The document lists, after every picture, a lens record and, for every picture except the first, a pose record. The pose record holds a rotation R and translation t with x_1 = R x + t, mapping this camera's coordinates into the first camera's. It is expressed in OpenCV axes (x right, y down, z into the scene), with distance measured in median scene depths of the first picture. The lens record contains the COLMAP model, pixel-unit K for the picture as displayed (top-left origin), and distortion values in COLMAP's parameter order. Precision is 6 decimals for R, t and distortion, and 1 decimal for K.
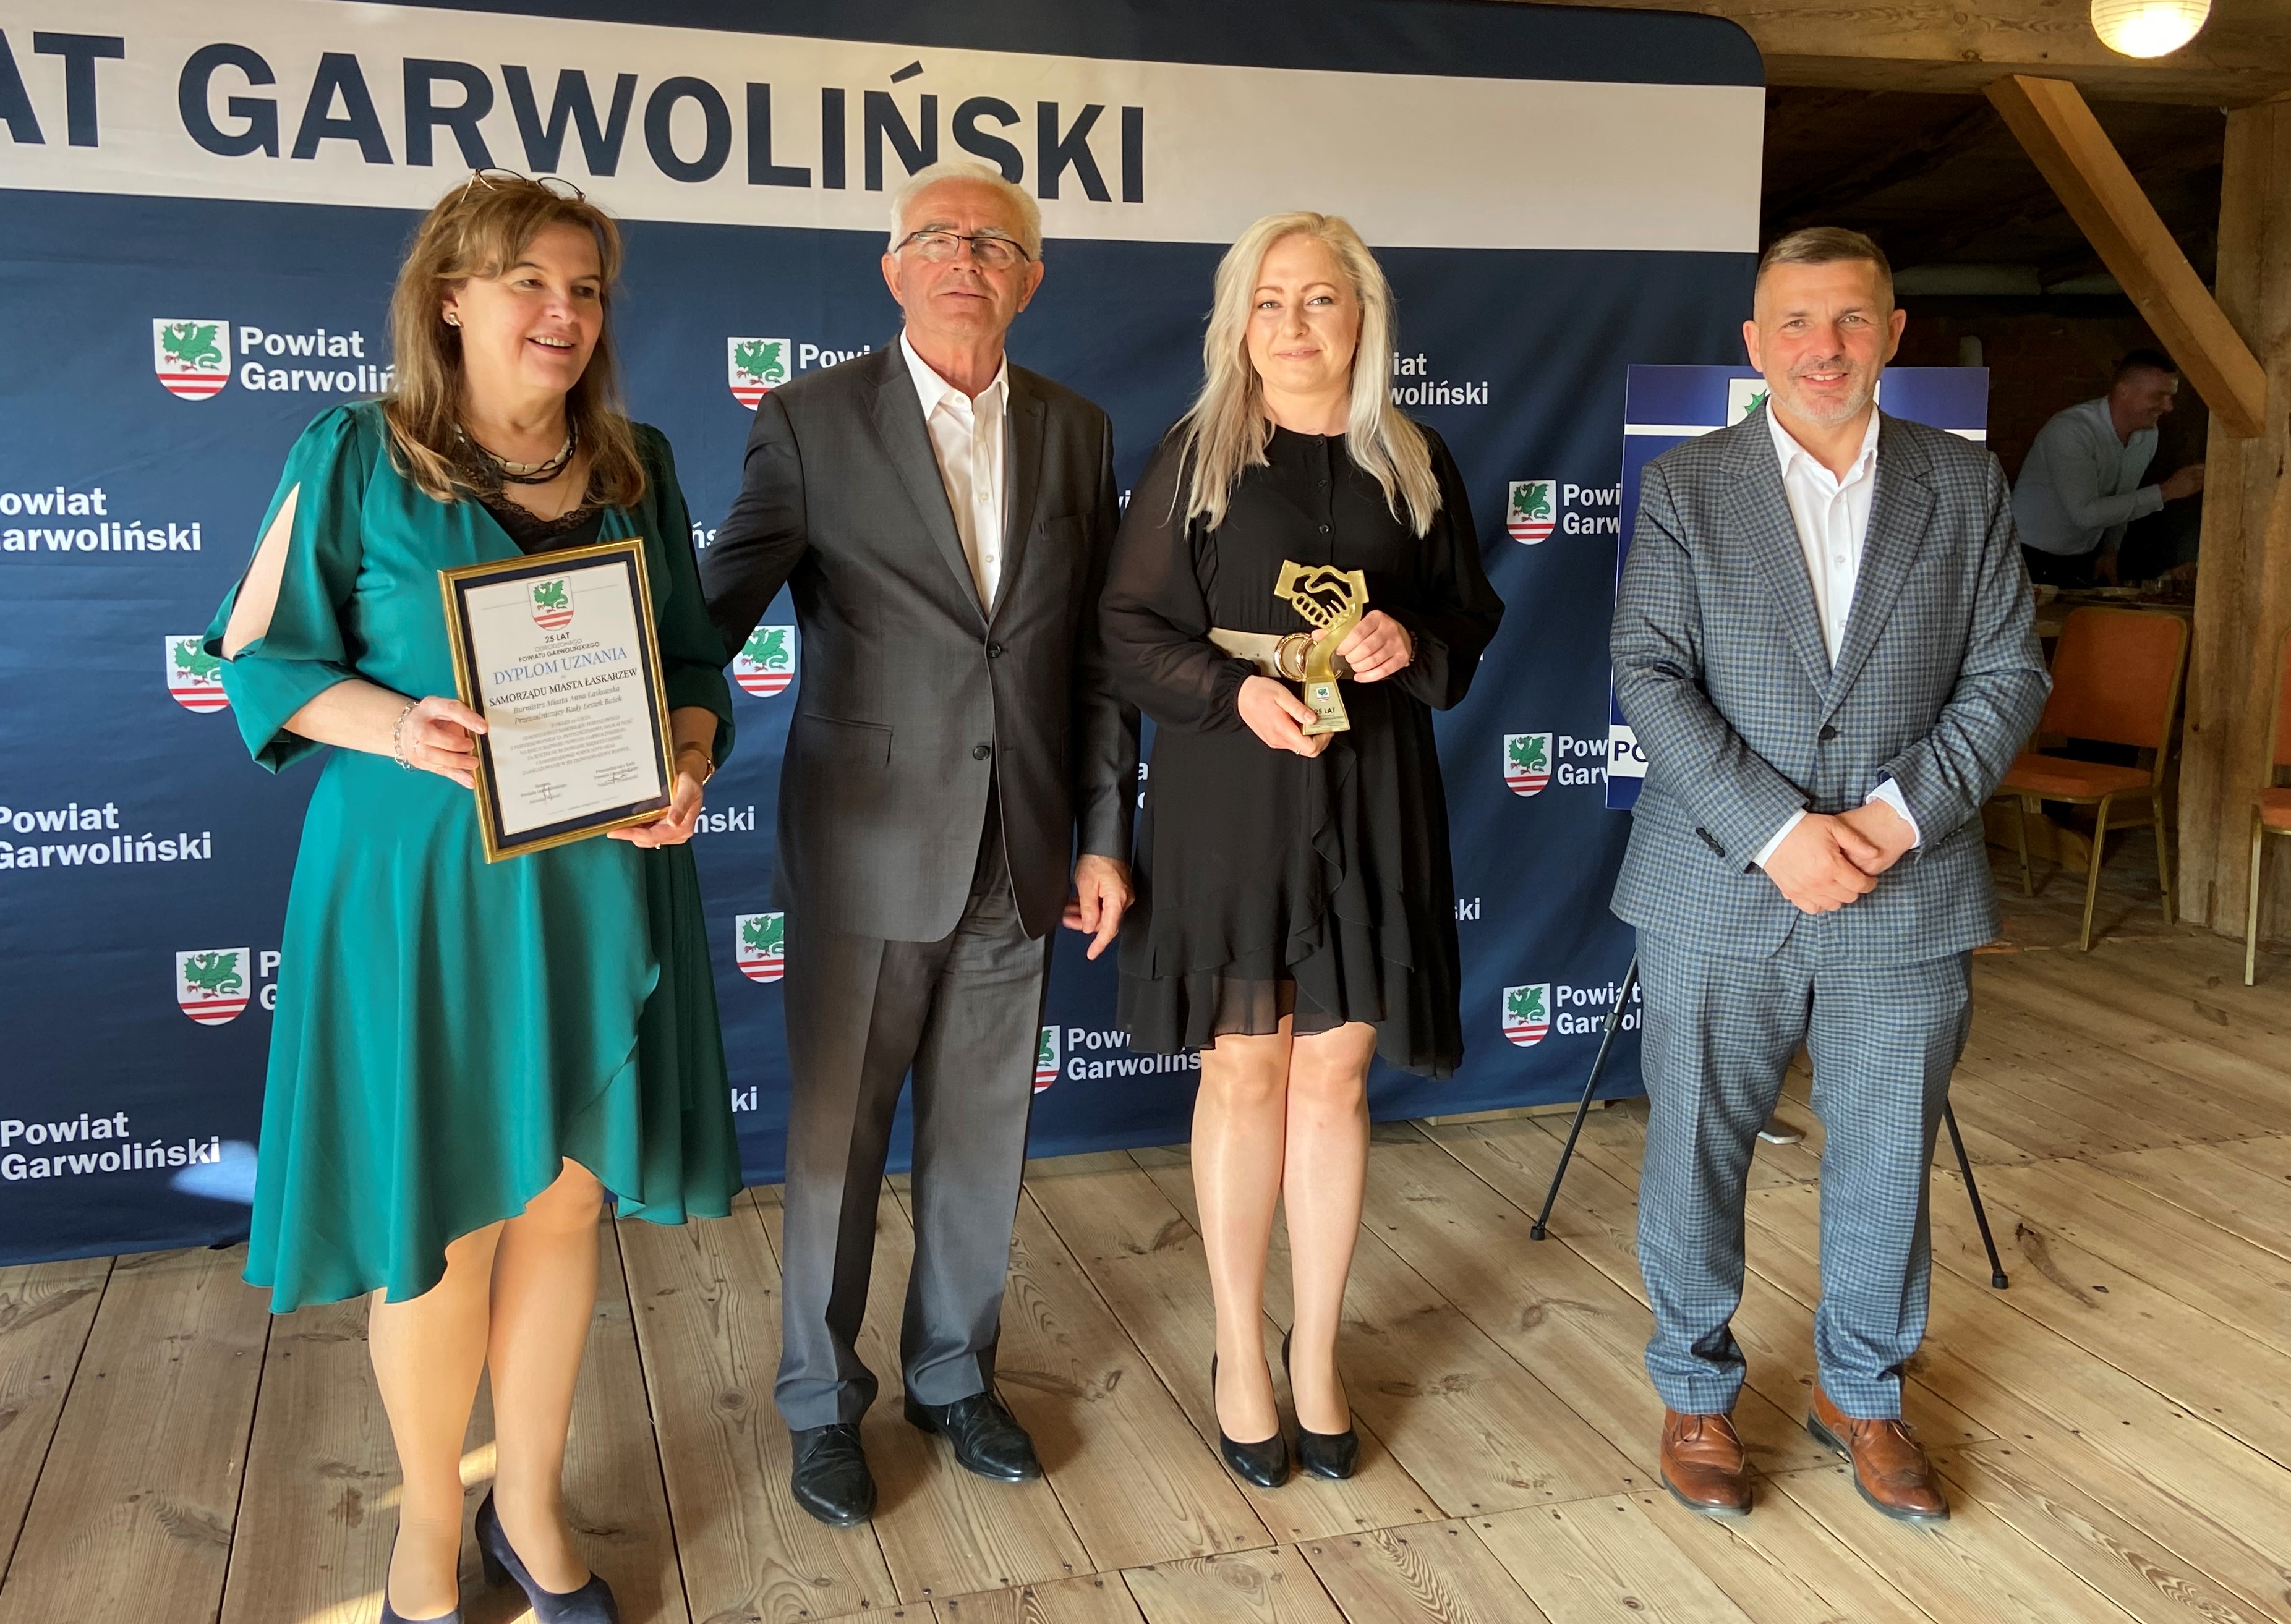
lens RADIAL K [[2129.7, 0, 1128.6], [0, 2129.7, 677.3], [0, 0, 1]] dist [0.065265, 0.000000]
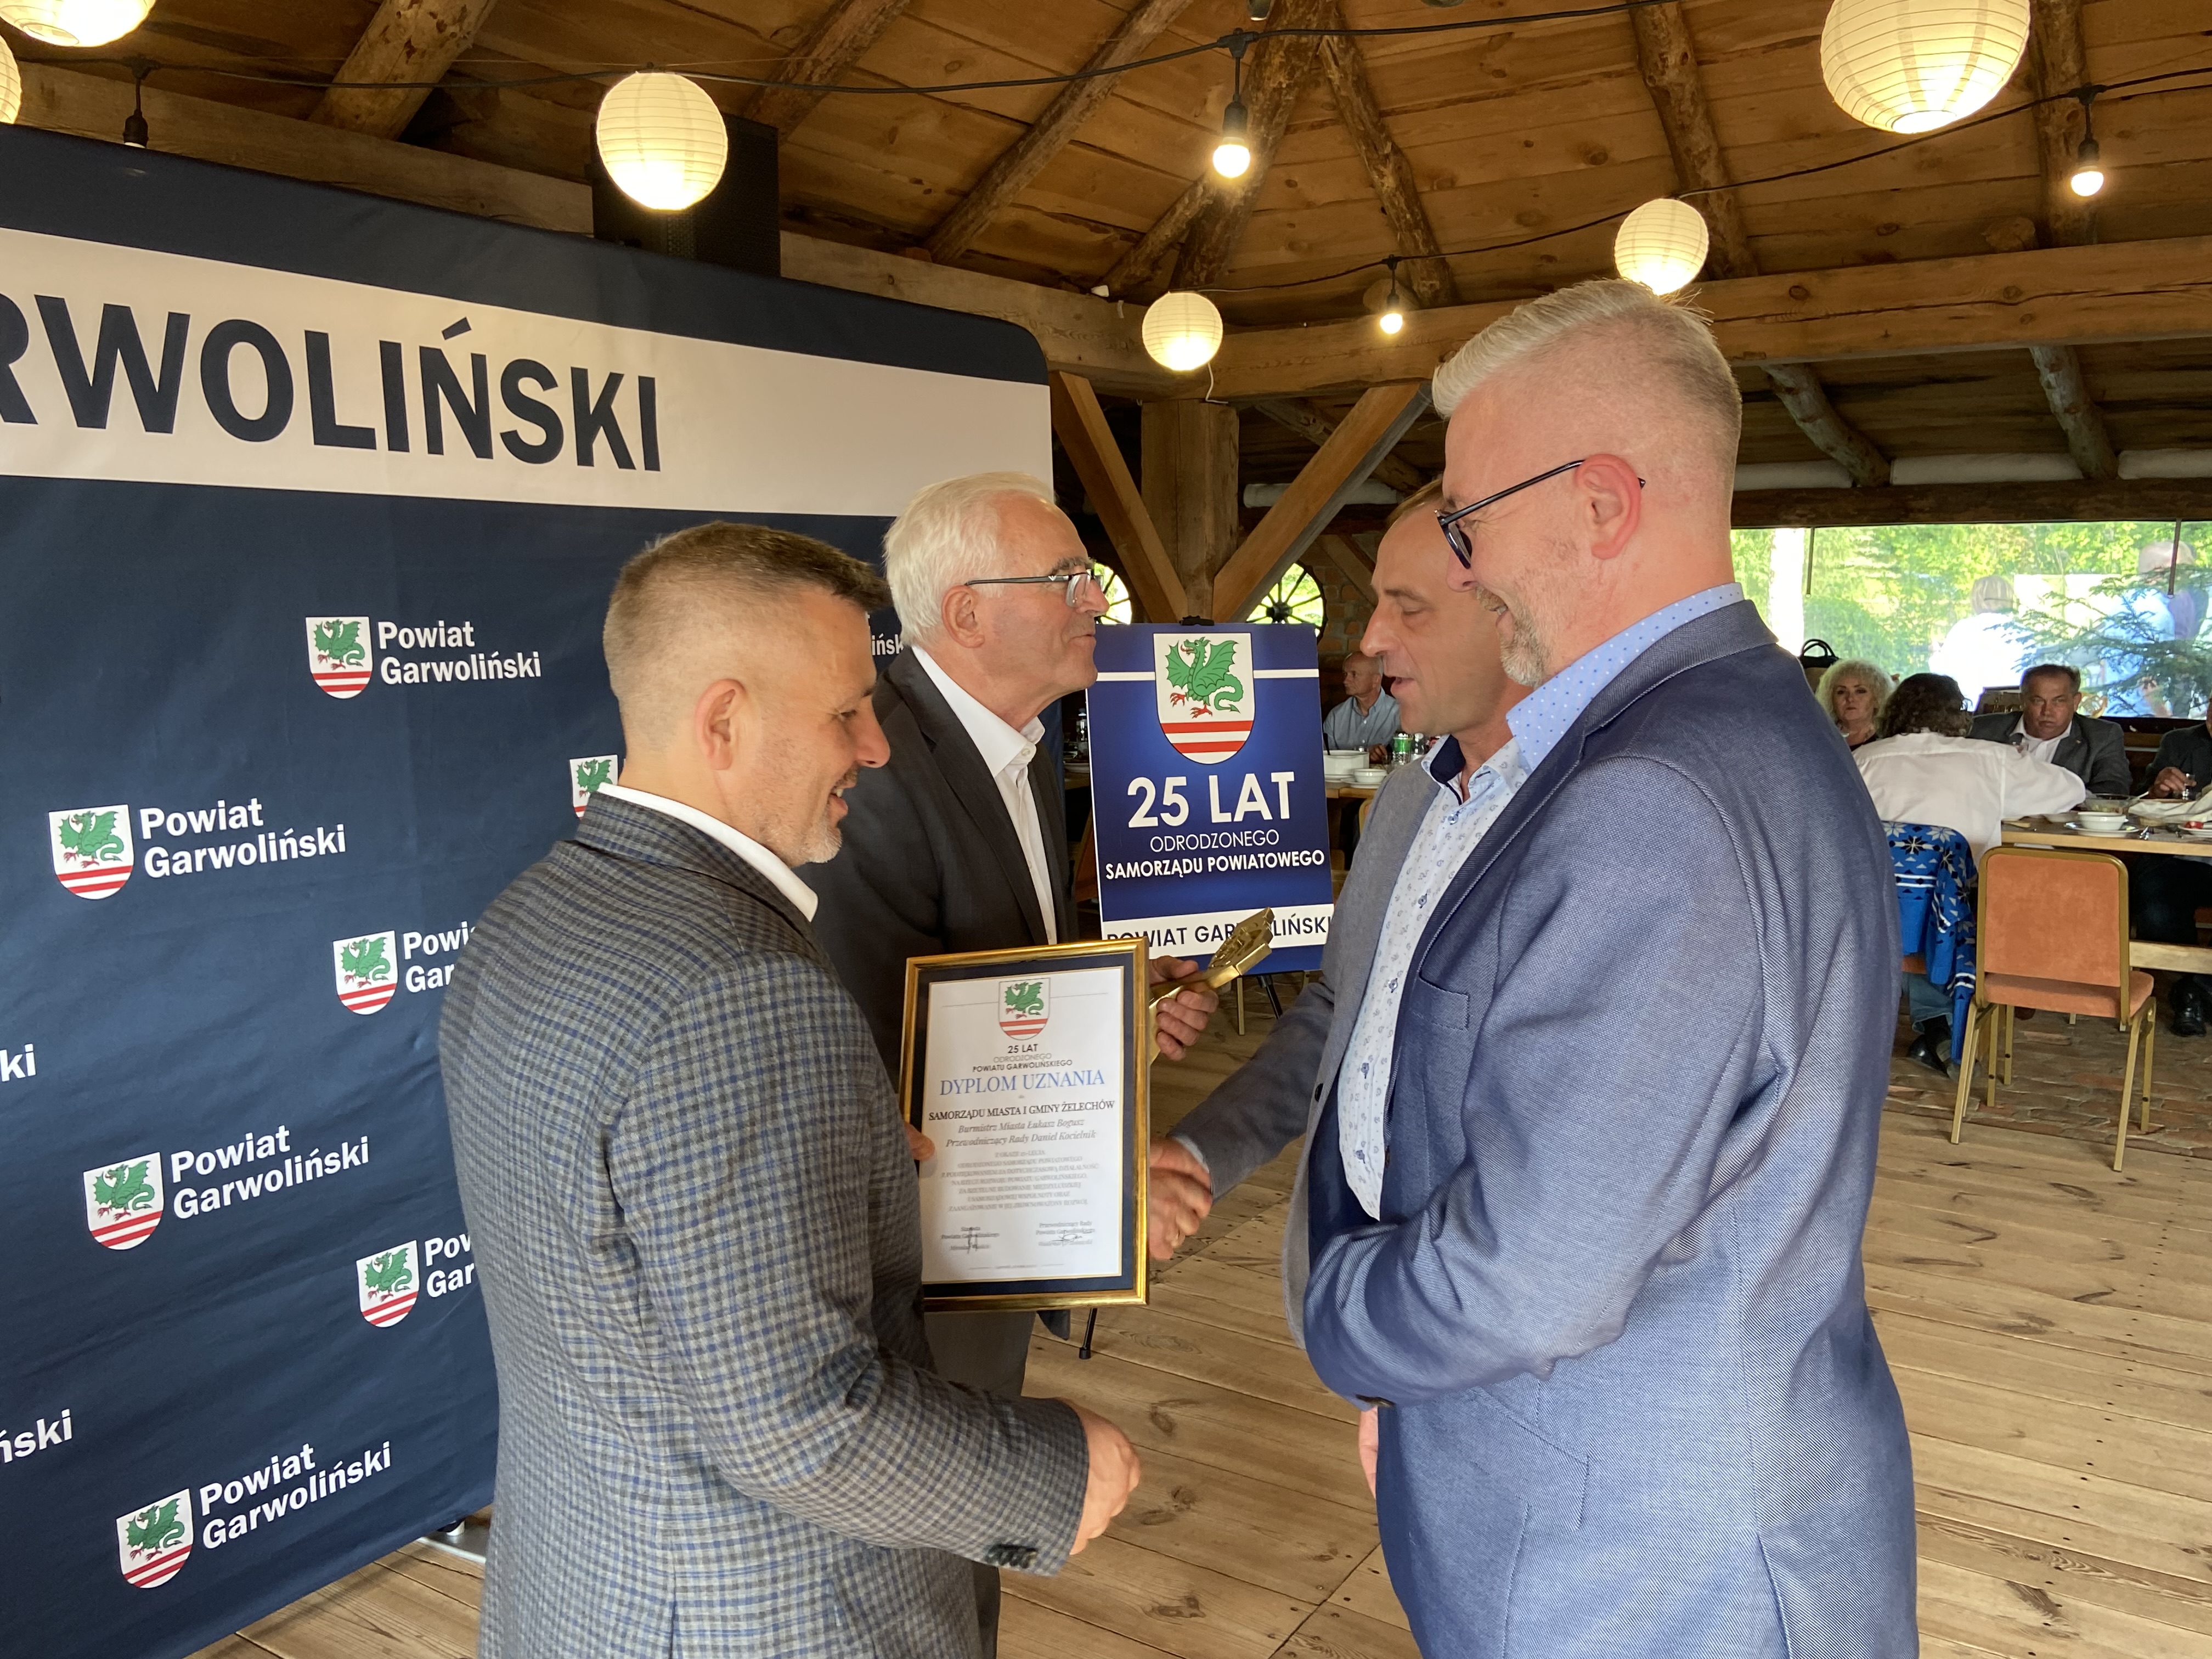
lens RADIAL K [[1823.6, 0, 1103.2], [0, 1823.6, 838.7], [0, 0, 1]] dist [0.106805, -0.131438]
pose [[0.770613, -0.100946, 0.629258, -0.434849], [0.089575, 0.994730, 0.049879, -0.078915], [-0.630977, 0.017928, 0.775594, 0.205849]]
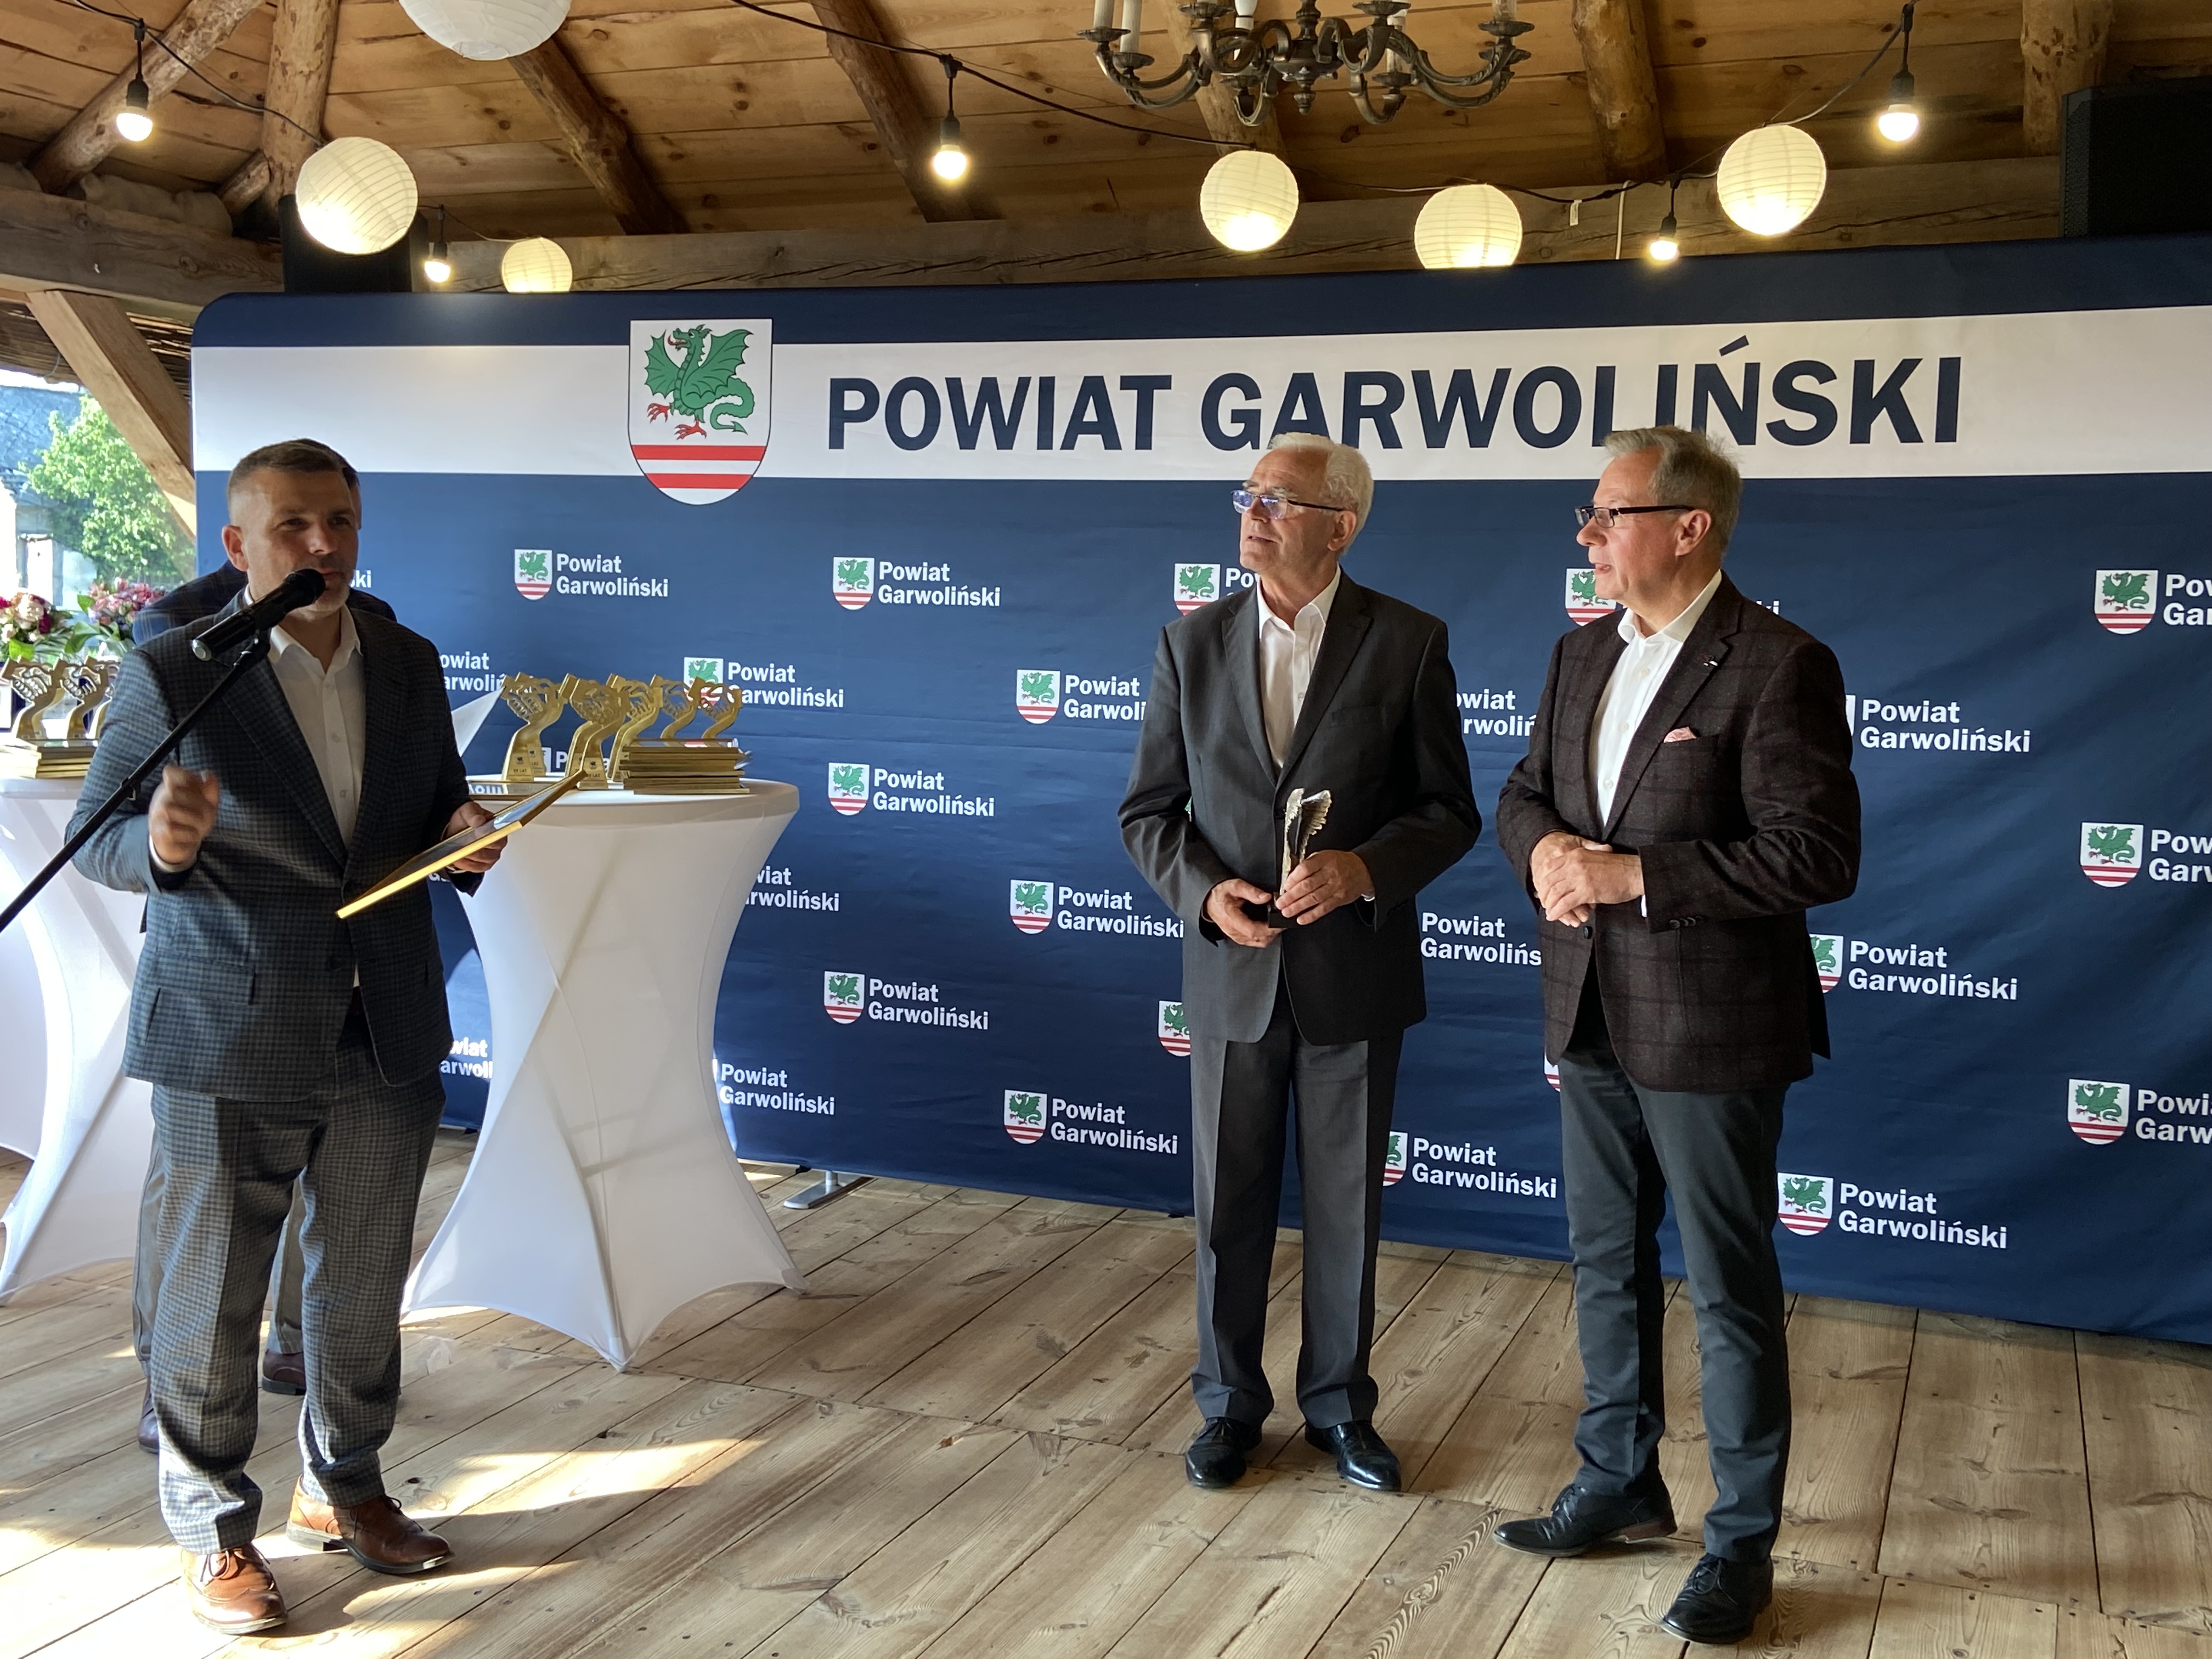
lens RADIAL K [[2321.6, 0, 1081.3], [0, 2321.6, 804.0], [0, 0, 1]] dist [0.098091, 0.000000]
pose [[0.772261, 0.056967, -0.632746, 0.475926], [-0.088203, 0.995940, -0.017986, 0.027914], [0.629152, 0.069700, 0.774151, -0.231013]]
